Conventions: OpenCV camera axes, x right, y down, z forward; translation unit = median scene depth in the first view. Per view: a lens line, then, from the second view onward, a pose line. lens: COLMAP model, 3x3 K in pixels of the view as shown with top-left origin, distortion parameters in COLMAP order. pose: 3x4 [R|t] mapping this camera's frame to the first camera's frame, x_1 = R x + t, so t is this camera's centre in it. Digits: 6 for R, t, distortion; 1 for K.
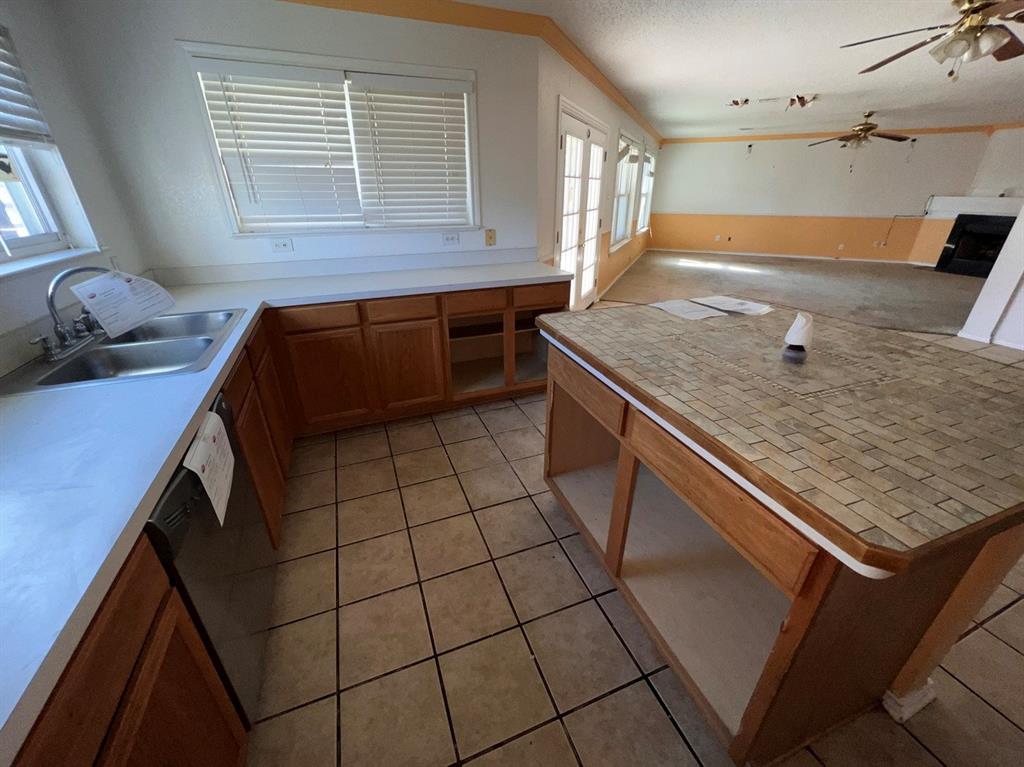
lens RADIAL K [[411.0, 0, 510.6], [0, 411.0, 381.7], [0, 0, 1]] dist [-0.003543, 0.000675]
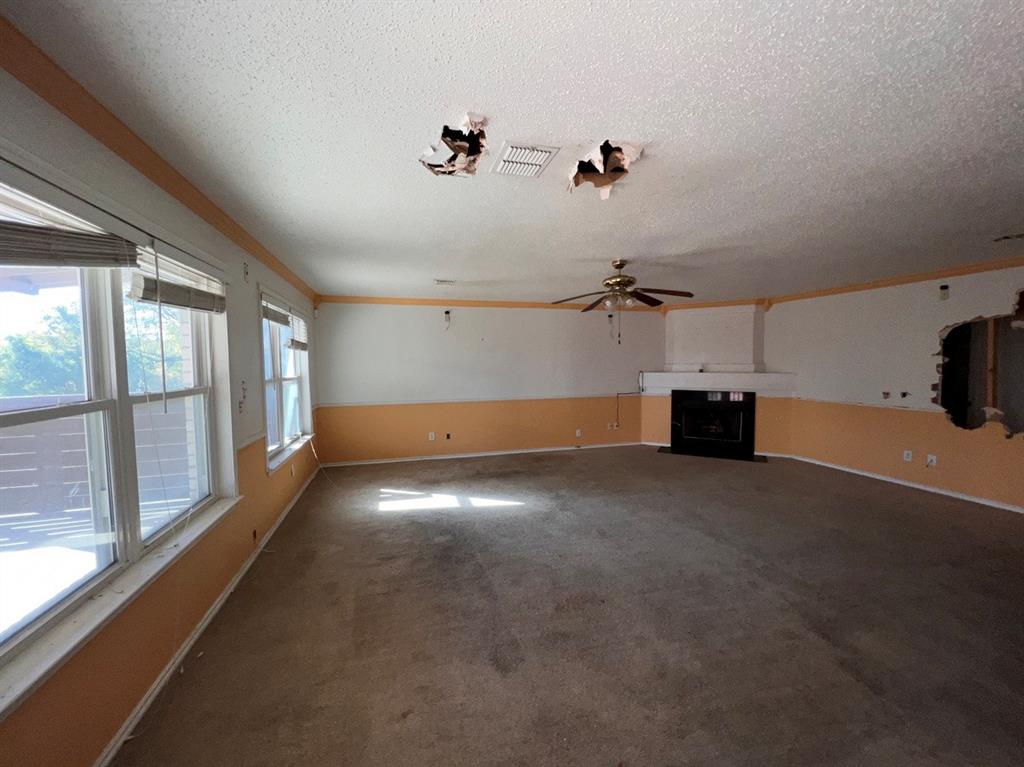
lens RADIAL K [[409.6, 0, 510.6], [0, 409.6, 383.0], [0, 0, 1]] dist [-0.003520, 0.000847]
pose [[0.775059, -0.036825, 0.630815, 0.475555], [0.276125, 0.917679, -0.285693, -0.503387], [-0.568365, 0.395612, 0.721424, 1.038805]]
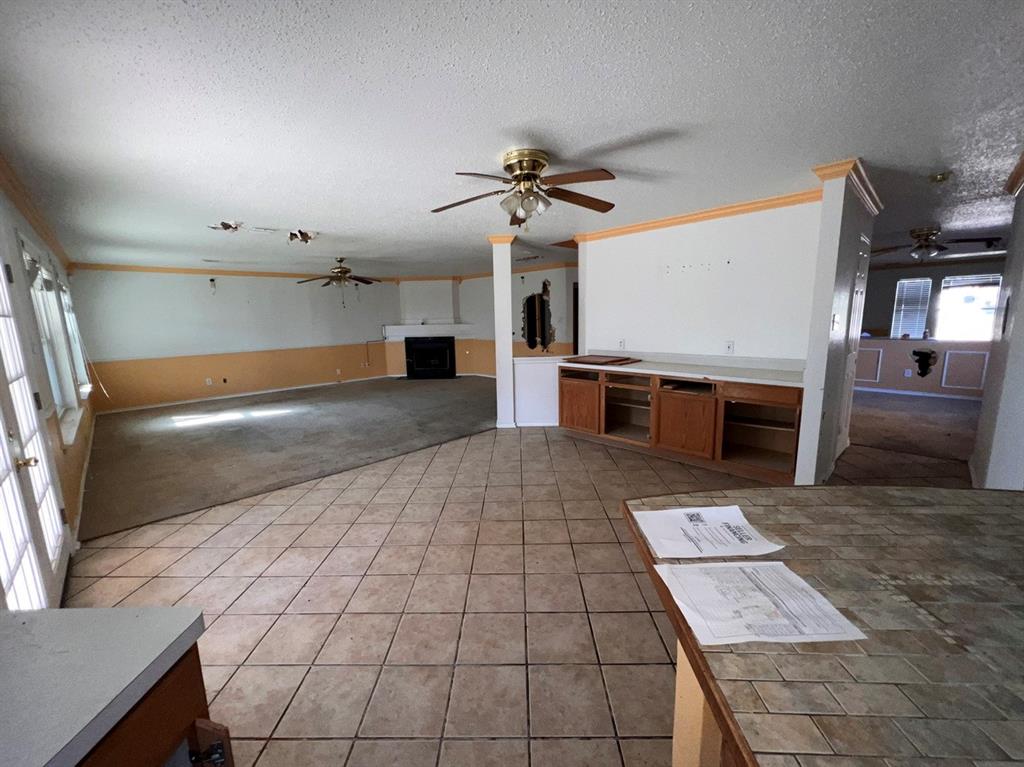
lens RADIAL K [[411.0, 0, 510.9], [0, 411.0, 380.4], [0, 0, 1]] dist [-0.003543, 0.000675]
pose [[0.382342, -0.151925, 0.911446, -0.001377], [0.414826, 0.909625, -0.022393, -0.214934], [-0.825672, 0.386654, 0.410811, 0.437209]]
